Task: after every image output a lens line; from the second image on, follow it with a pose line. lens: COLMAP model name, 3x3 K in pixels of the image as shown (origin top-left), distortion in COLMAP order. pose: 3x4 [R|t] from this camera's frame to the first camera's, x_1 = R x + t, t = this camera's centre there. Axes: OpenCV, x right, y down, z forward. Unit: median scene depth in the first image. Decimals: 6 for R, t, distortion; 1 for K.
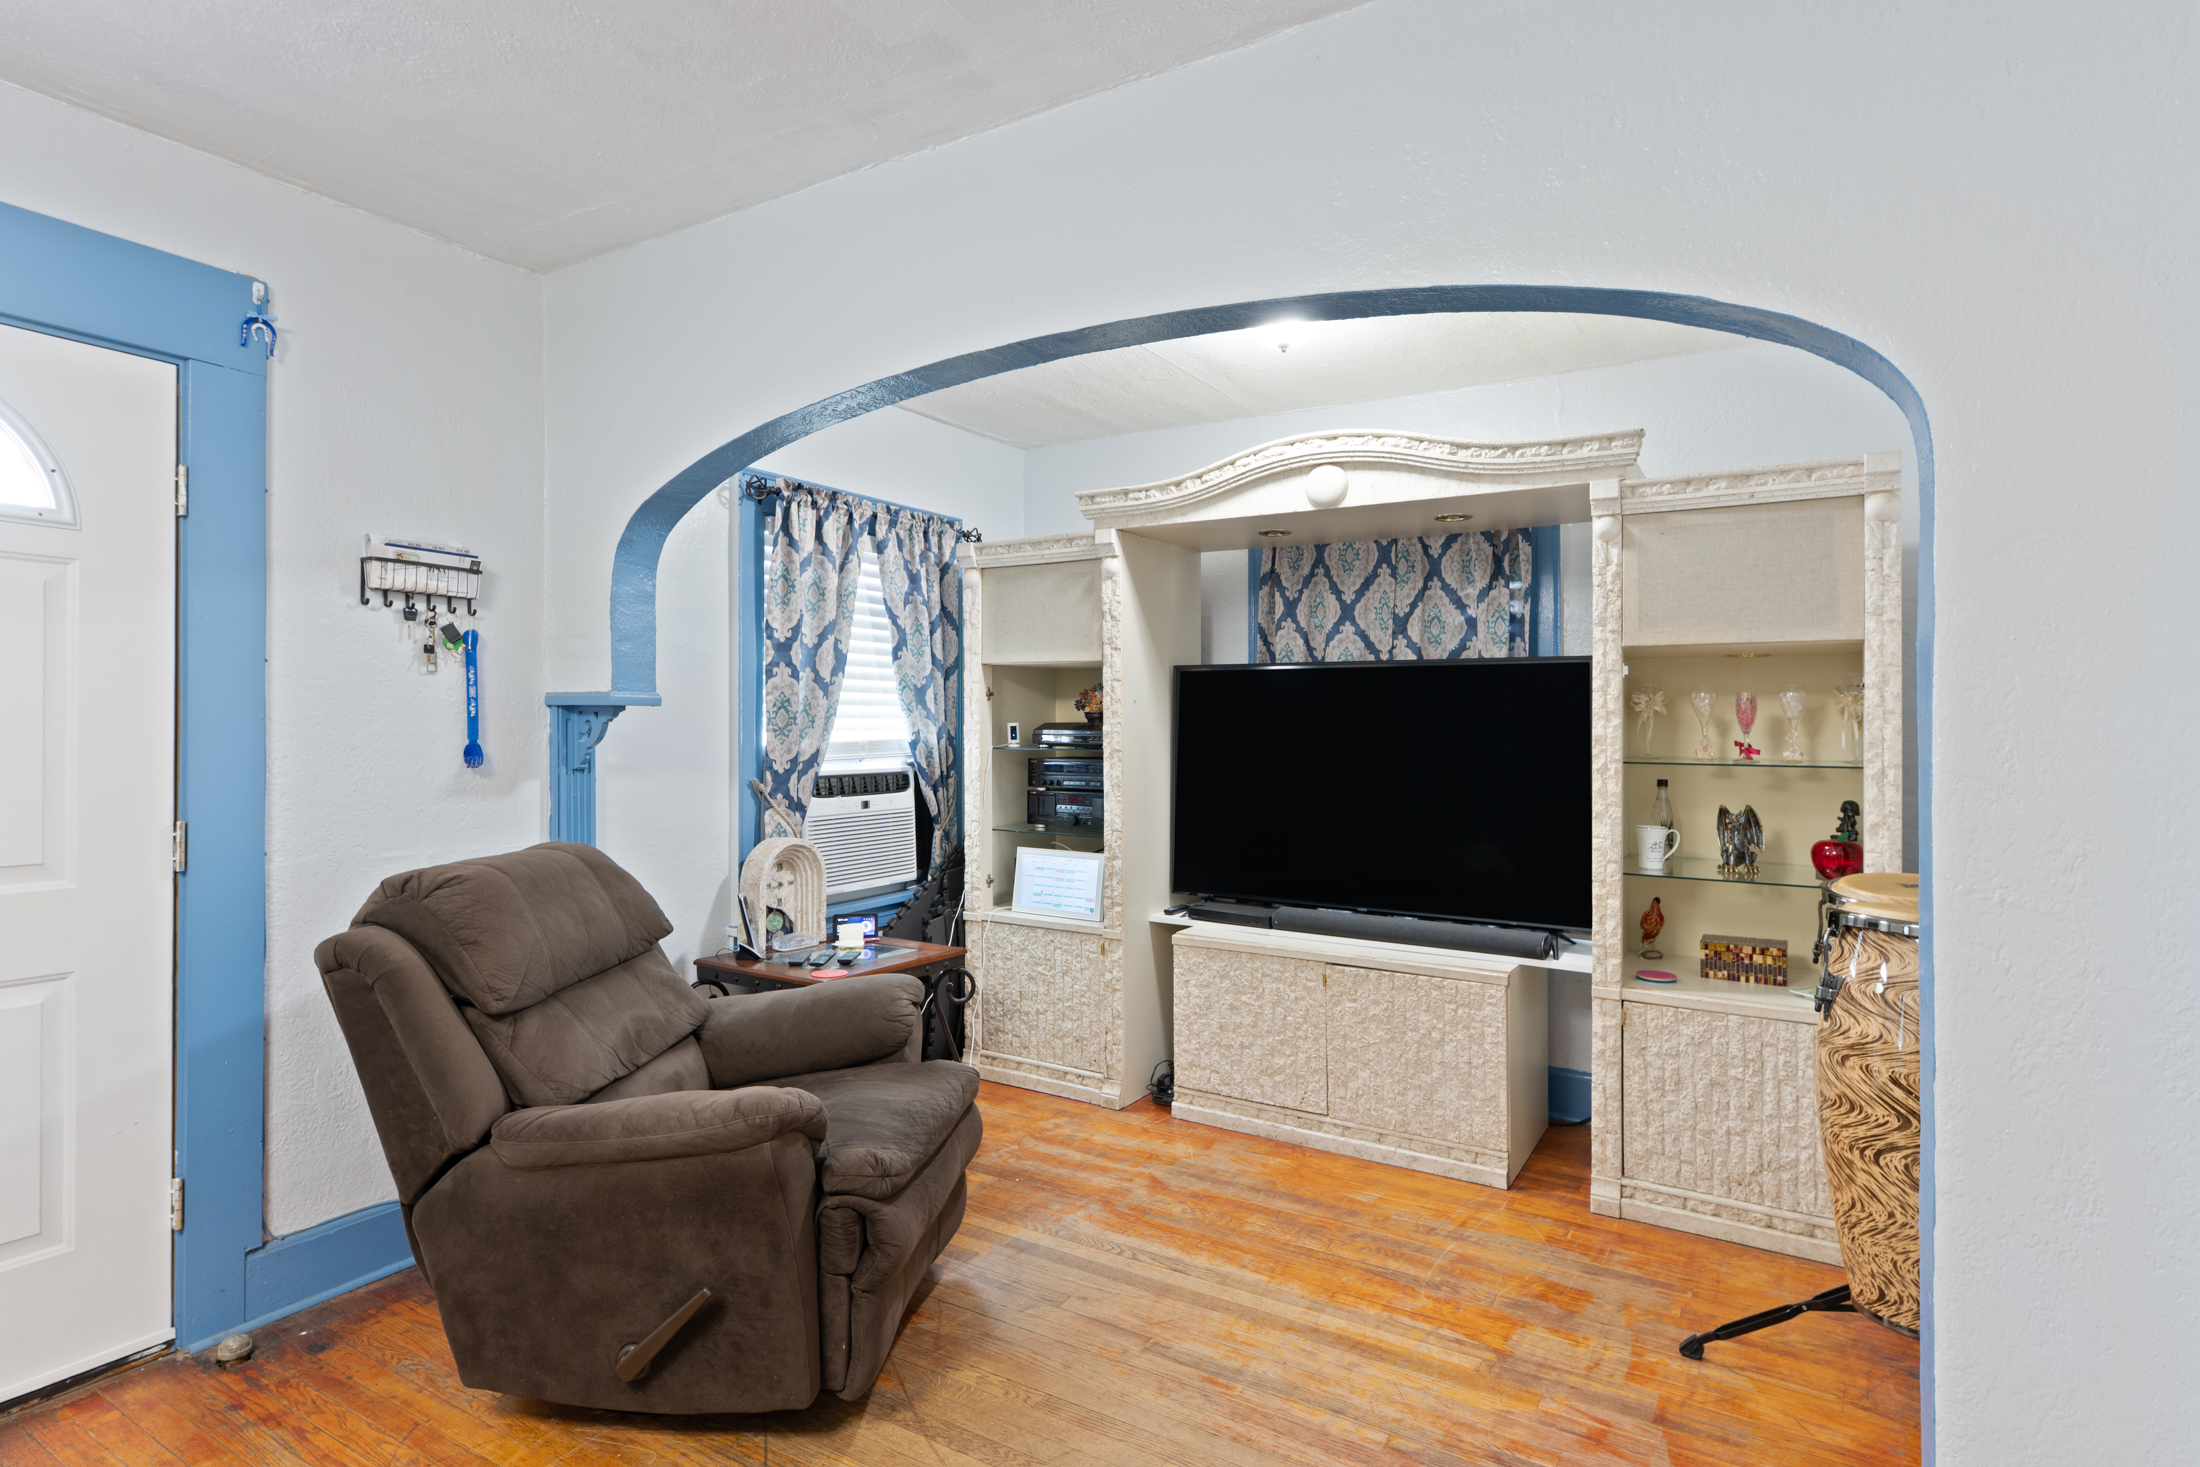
lens RADIAL K [[1124.5, 0, 1104.8], [0, 1124.5, 716.2], [0, 0, 1]] dist [0.001433, -0.001952]
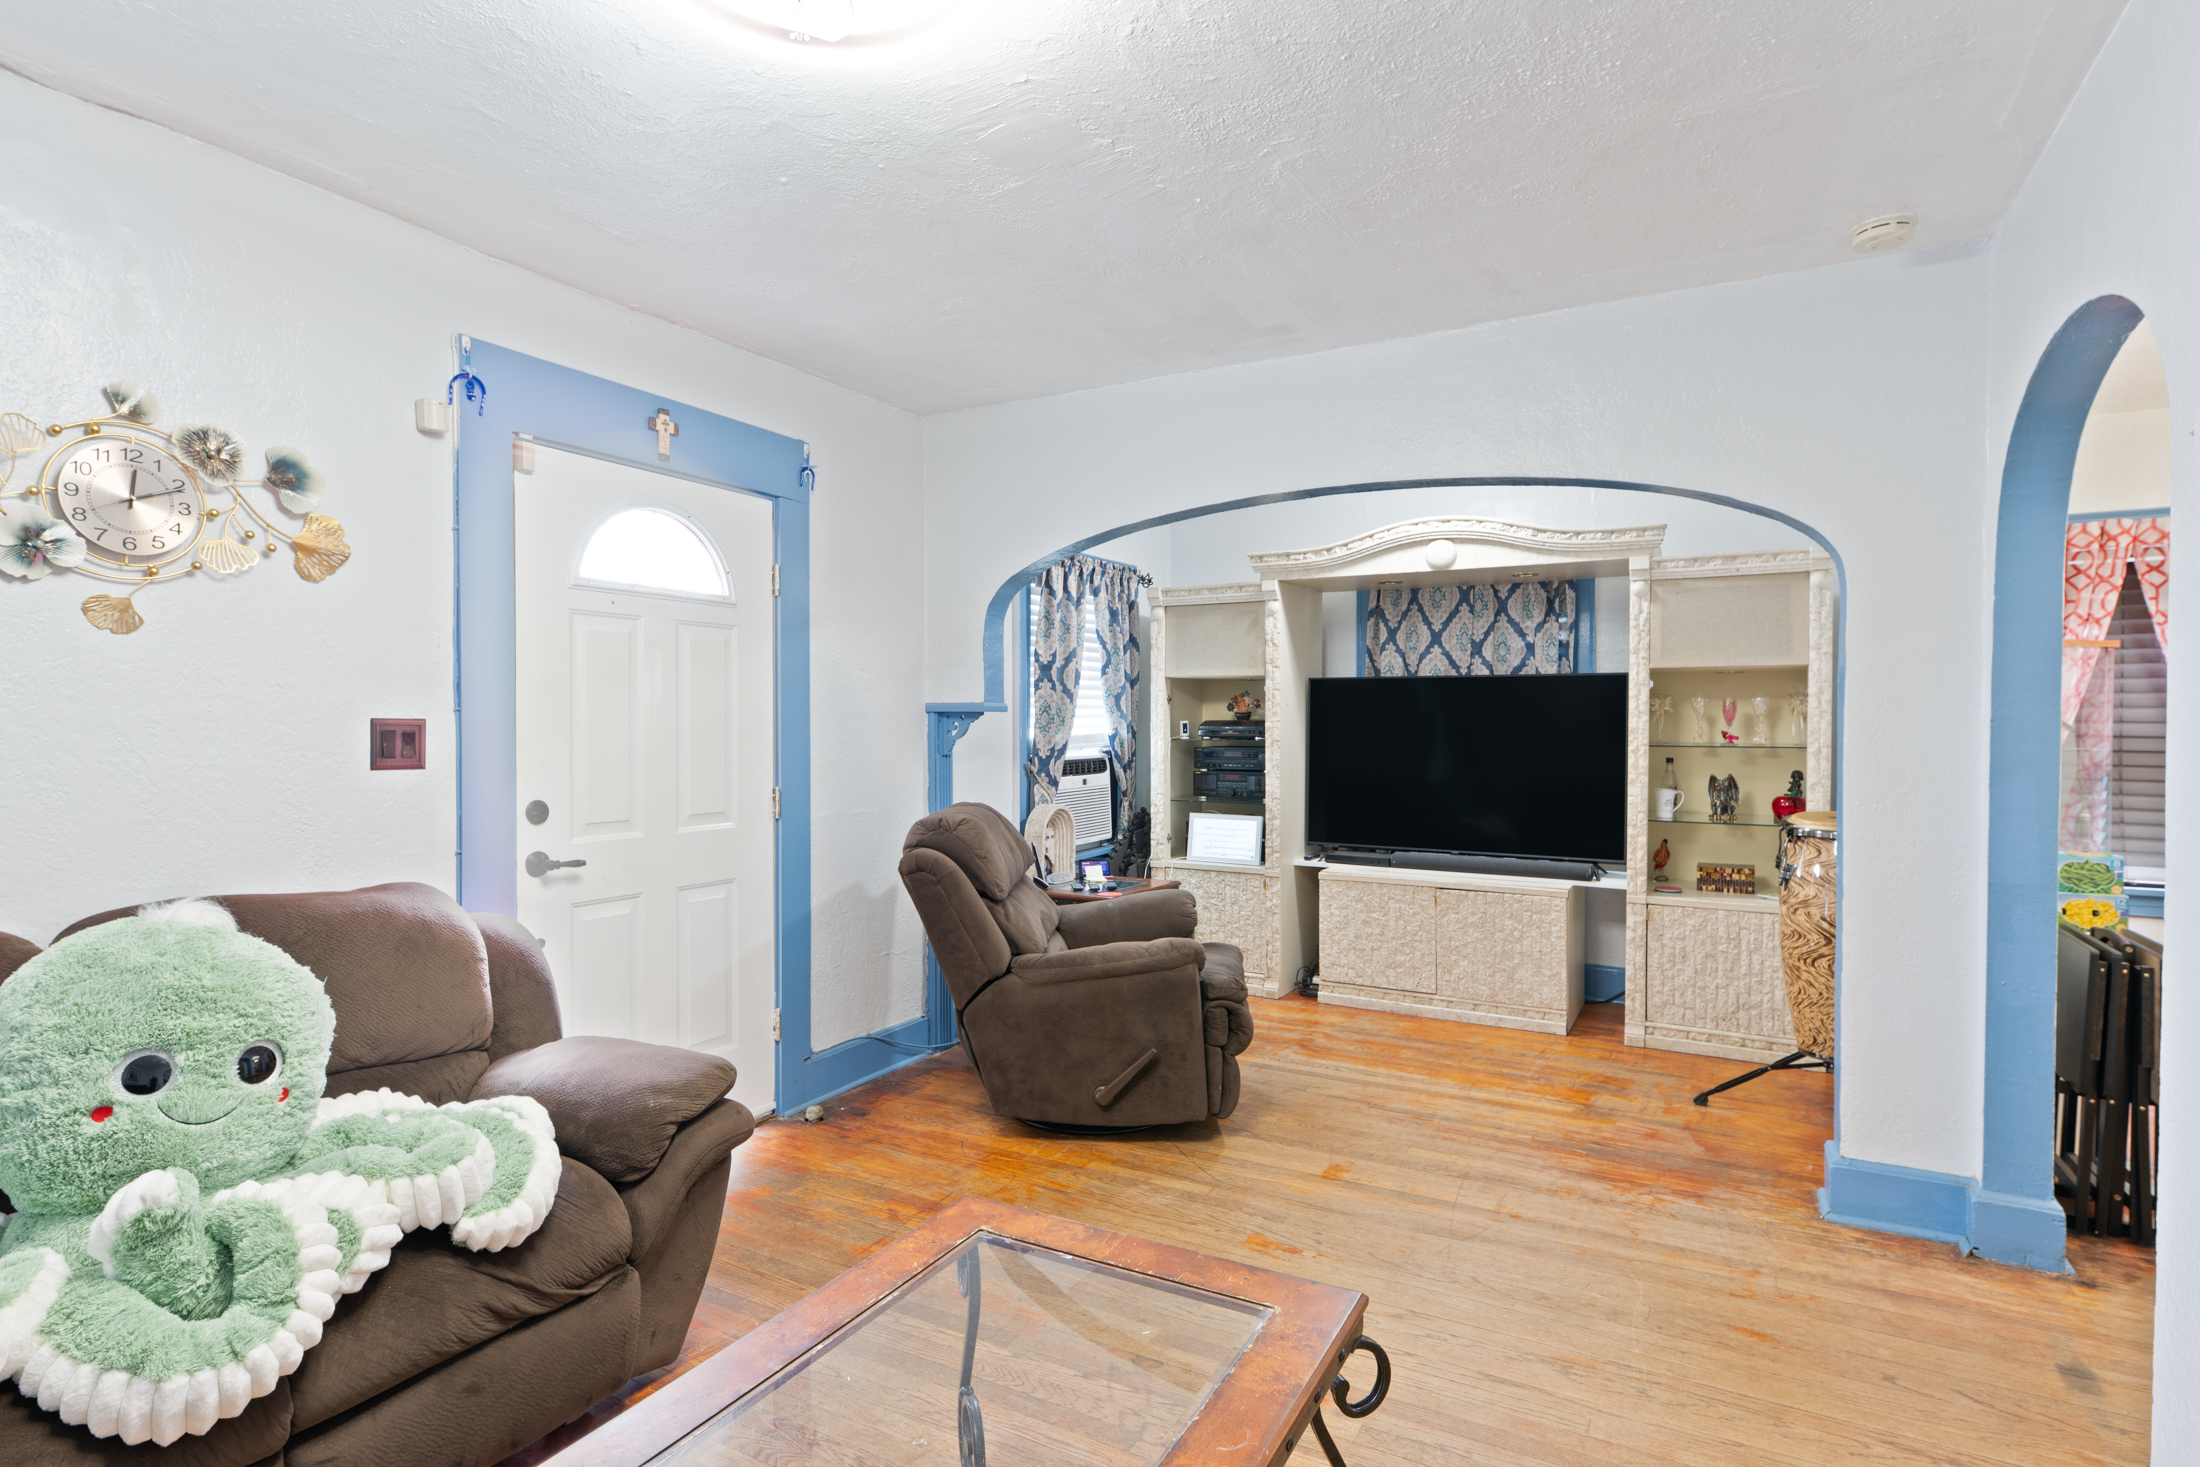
lens RADIAL K [[1124.5, 0, 1092.7], [0, 1124.5, 743.0], [0, 0, 1]] dist [0.001433, -0.001952]
pose [[0.999495, -0.006907, 0.031008, -0.333893], [0.006002, 0.999557, 0.029166, -0.010578], [-0.031195, -0.028966, 0.999094, -0.483822]]
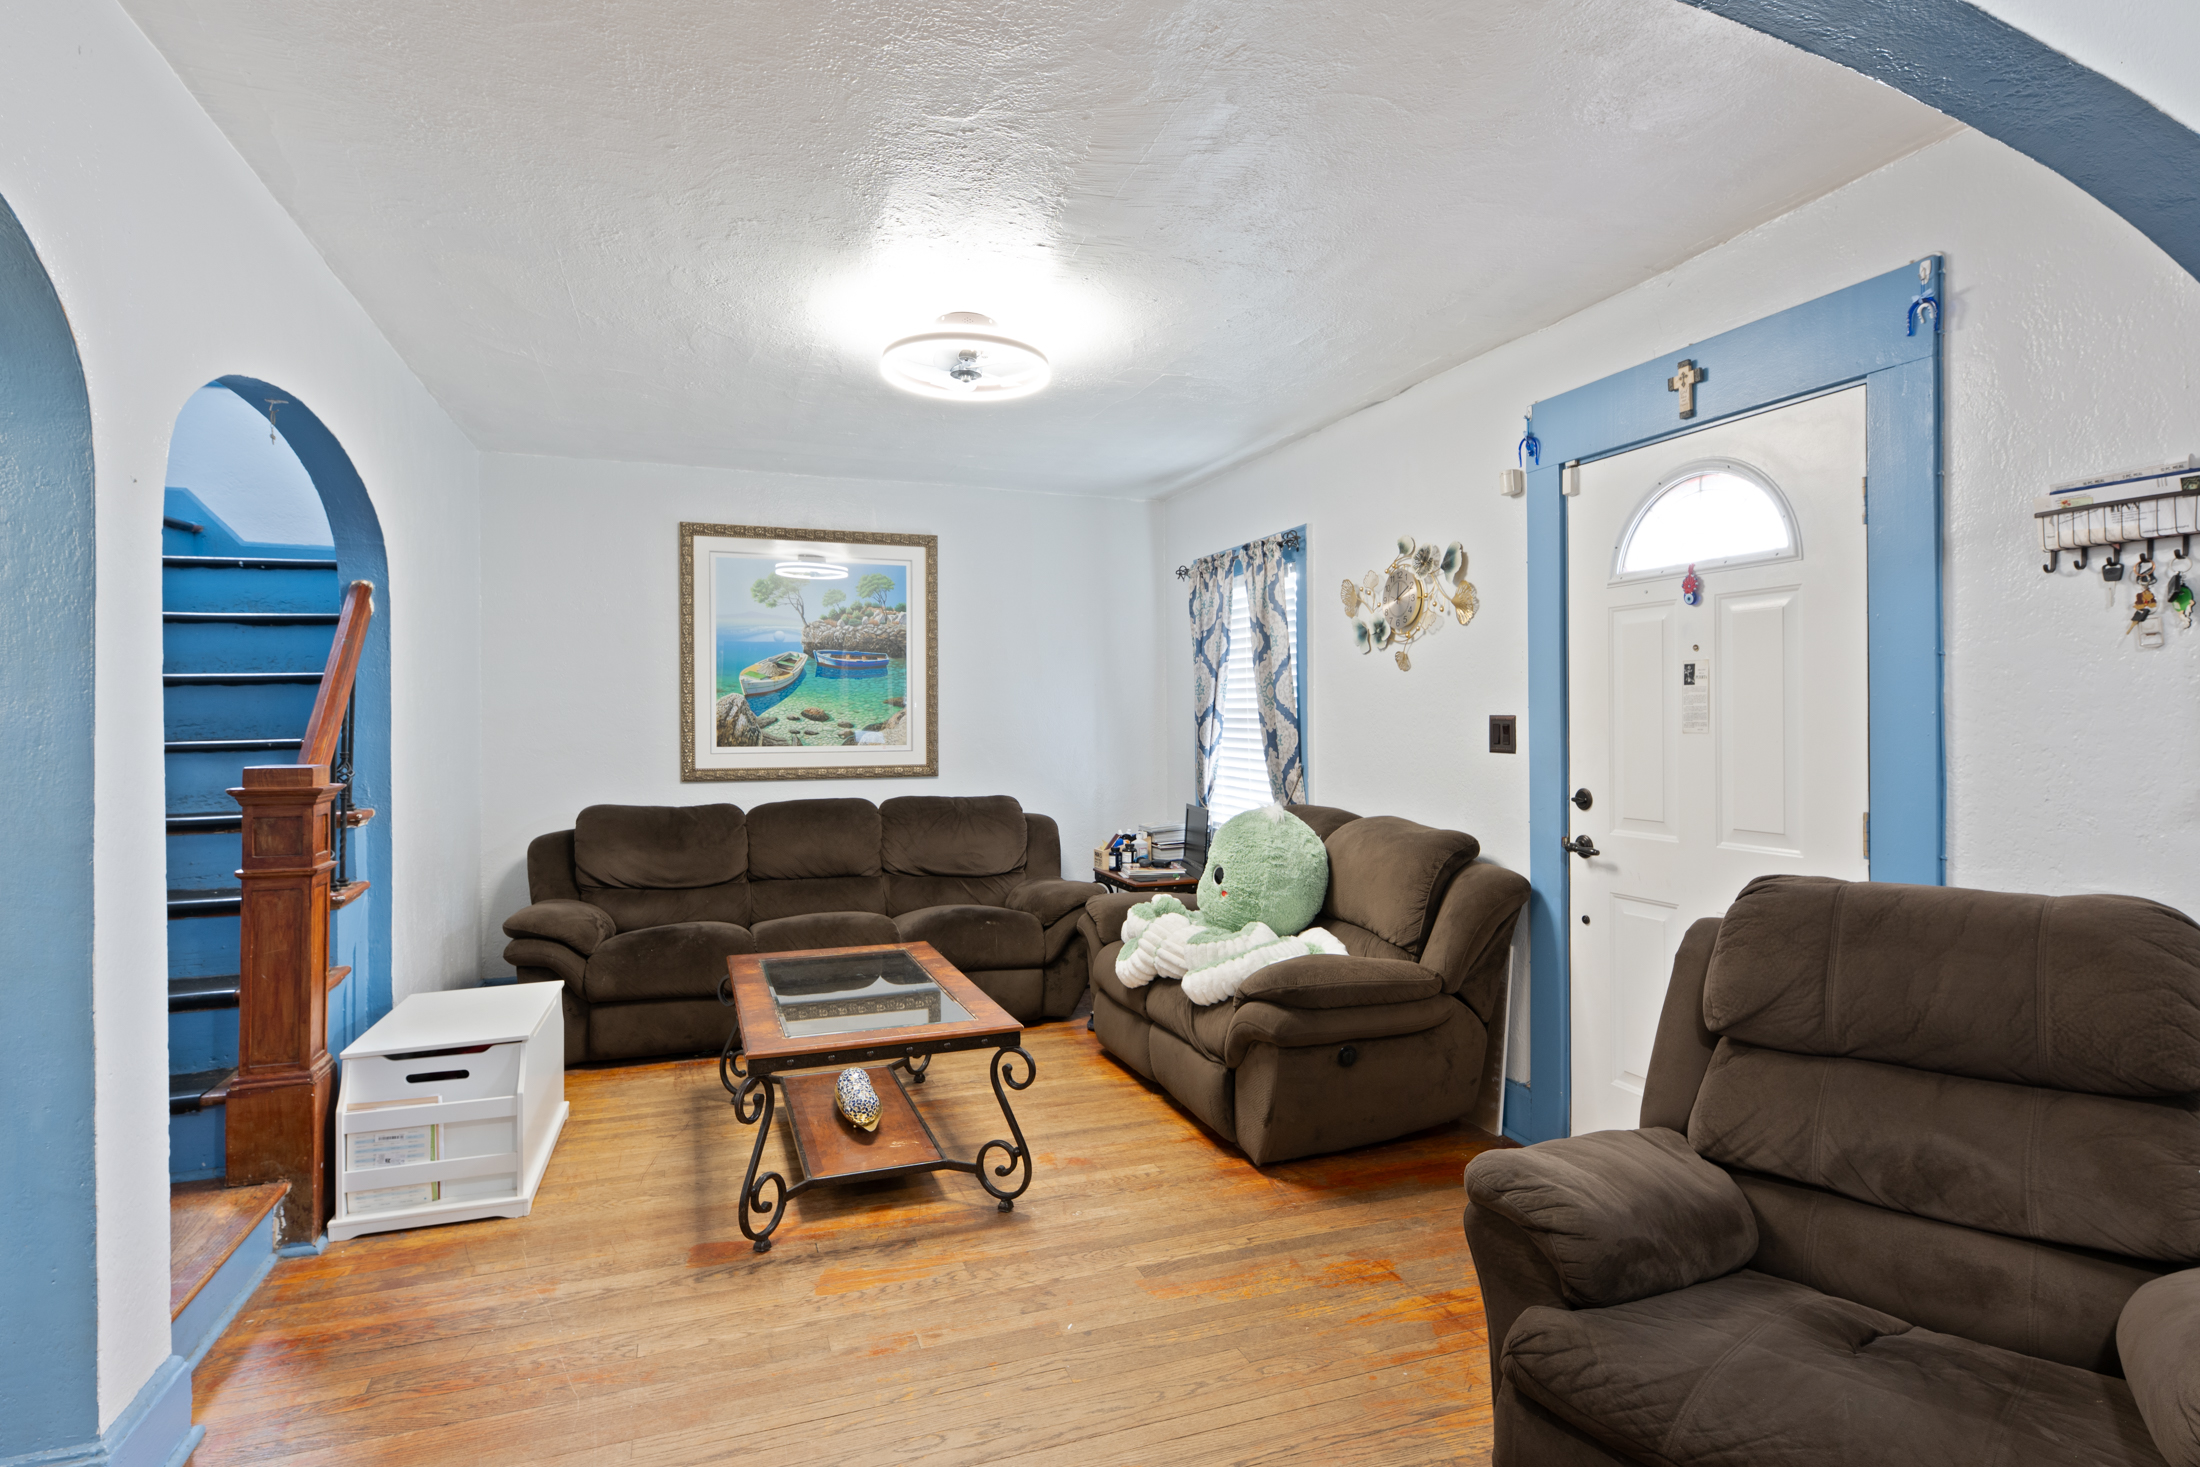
lens RADIAL K [[1124.5, 0, 1100.1], [0, 1124.5, 733.0], [0, 0, 1]] dist [0.001433, -0.001952]
pose [[-0.630762, -0.006034, -0.775953, 0.383113], [-0.001129, 0.999976, -0.006858, 0.022288], [0.775975, -0.003450, -0.630754, 0.923317]]
